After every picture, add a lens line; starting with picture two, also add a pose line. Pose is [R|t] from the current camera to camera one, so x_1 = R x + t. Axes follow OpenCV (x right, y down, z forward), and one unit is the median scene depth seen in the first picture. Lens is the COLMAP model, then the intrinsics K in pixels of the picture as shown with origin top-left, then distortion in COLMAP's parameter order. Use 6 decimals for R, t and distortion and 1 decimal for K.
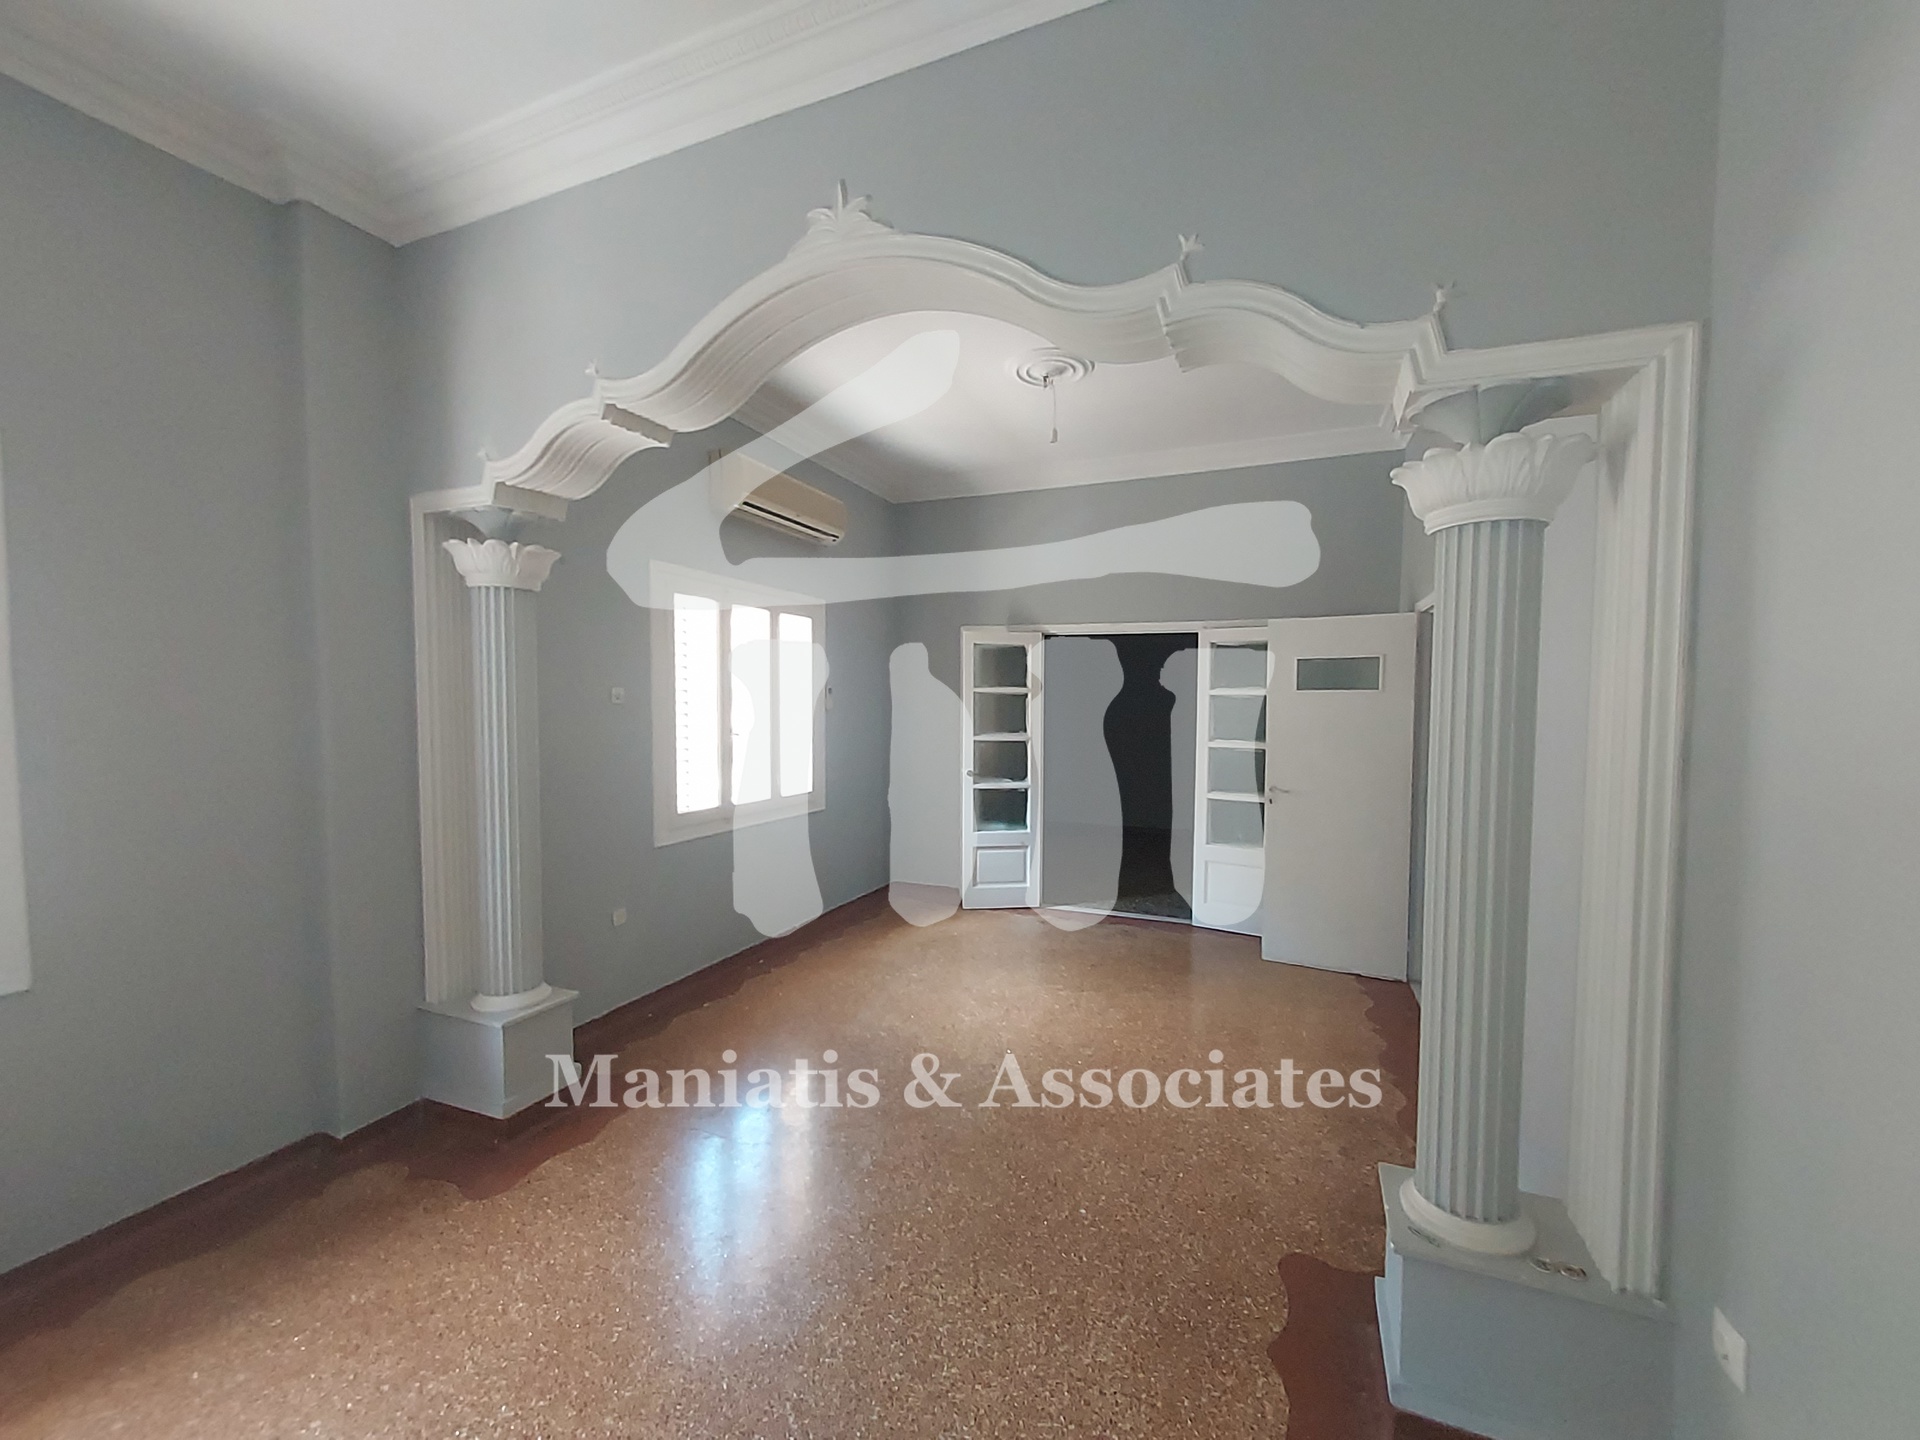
lens RADIAL K [[762.8, 0, 964.5], [0, 762.8, 726.2], [0, 0, 1]] dist [-0.001523, -0.000012]
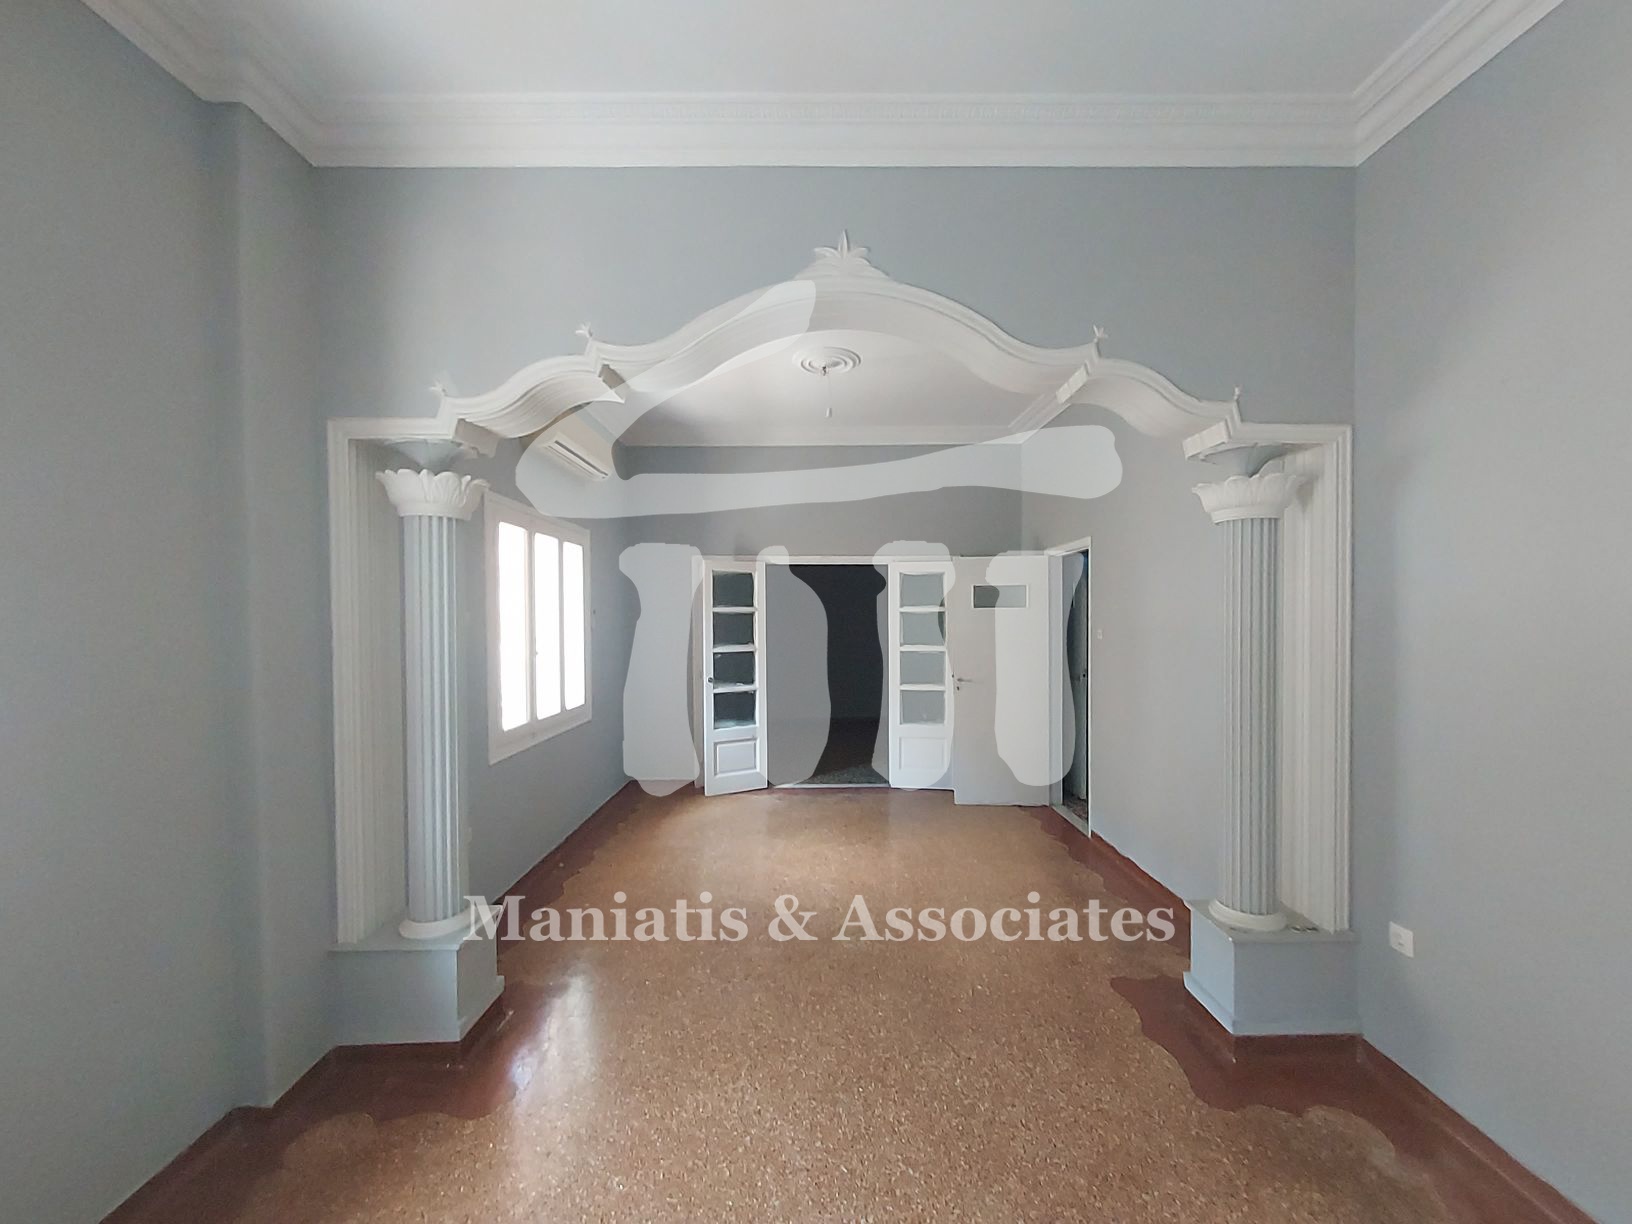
lens RADIAL K [[648.4, 0, 844.1], [0, 648.4, 616.6], [0, 0, 1]] dist [-0.001523, -0.000012]
pose [[0.920889, -0.013769, 0.389583, -0.447412], [0.026043, 0.999316, -0.026240, -0.011123], [-0.388955, 0.034310, 0.920618, -0.011322]]
